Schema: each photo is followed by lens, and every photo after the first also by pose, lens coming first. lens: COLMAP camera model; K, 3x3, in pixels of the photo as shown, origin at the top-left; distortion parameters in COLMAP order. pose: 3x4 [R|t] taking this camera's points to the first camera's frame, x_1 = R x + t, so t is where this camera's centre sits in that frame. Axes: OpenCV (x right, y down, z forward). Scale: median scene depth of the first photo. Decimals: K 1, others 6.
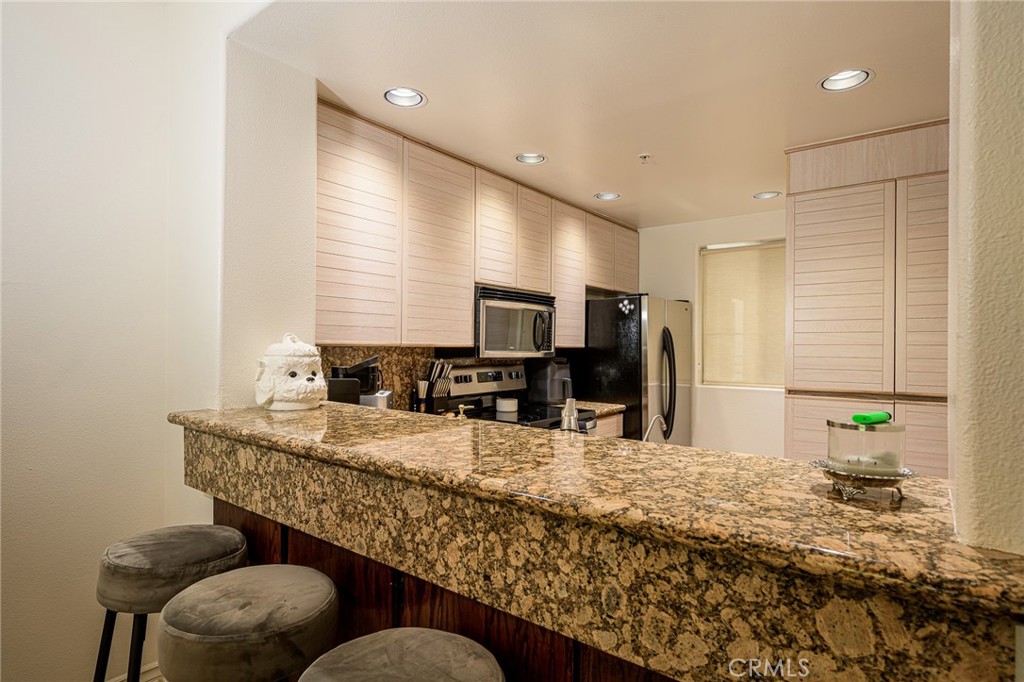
lens RADIAL K [[541.8, 0, 512.0], [0, 541.8, 341.0], [0, 0, 1]] dist [-0.001155, -0.000175]
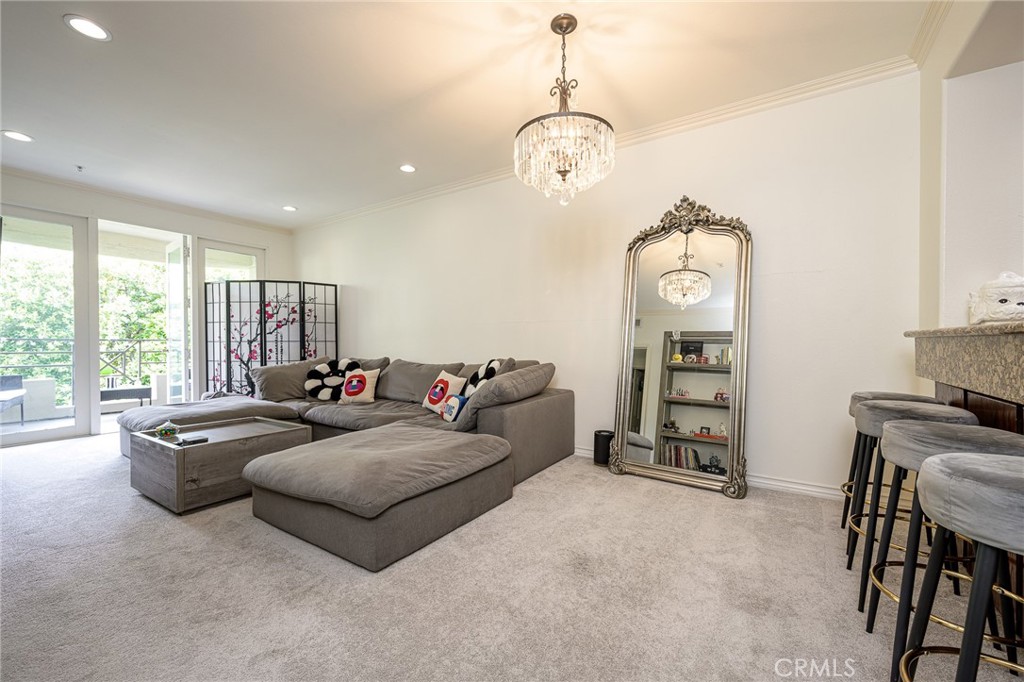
lens RADIAL K [[415.0, 0, 514.6], [0, 415.0, 345.0], [0, 0, 1]] dist [-0.002544, -0.000087]
pose [[0.073690, -0.005123, -0.997268, 0.338546], [0.009012, 0.999949, -0.004471, 0.106381], [0.997240, -0.008657, 0.073732, -0.178266]]
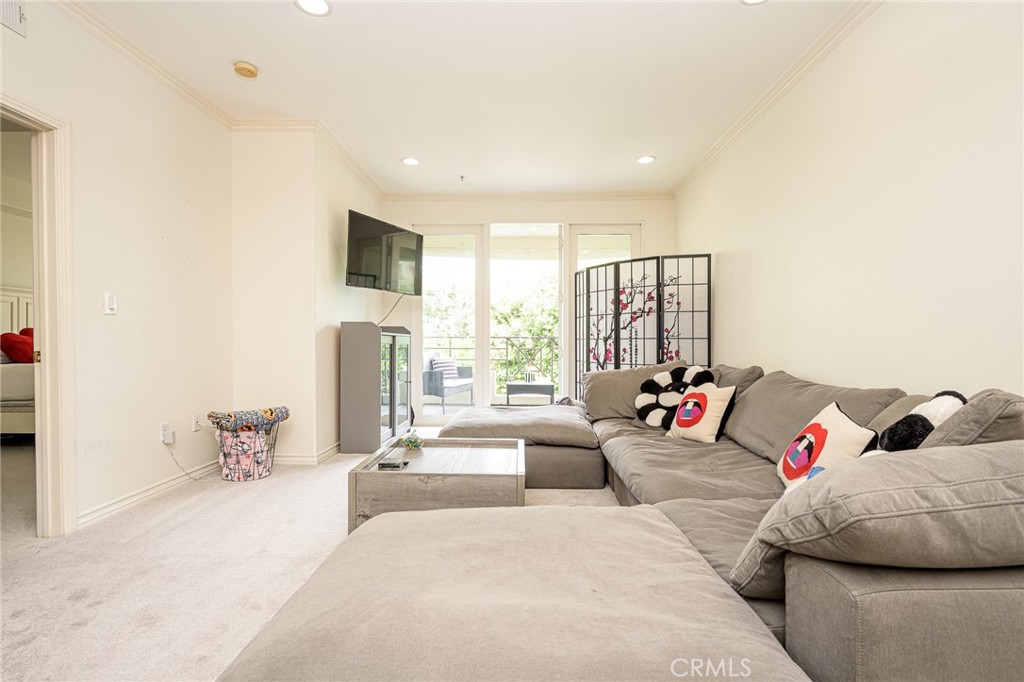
lens RADIAL K [[477.7, 0, 514.4], [0, 477.7, 345.7], [0, 0, 1]] dist [0.000055, 0.000078]
pose [[-0.803602, -0.005877, -0.595138, -0.298683], [-0.006124, 0.999980, -0.001606, 0.101614], [0.595136, 0.002354, -0.803622, -0.018746]]
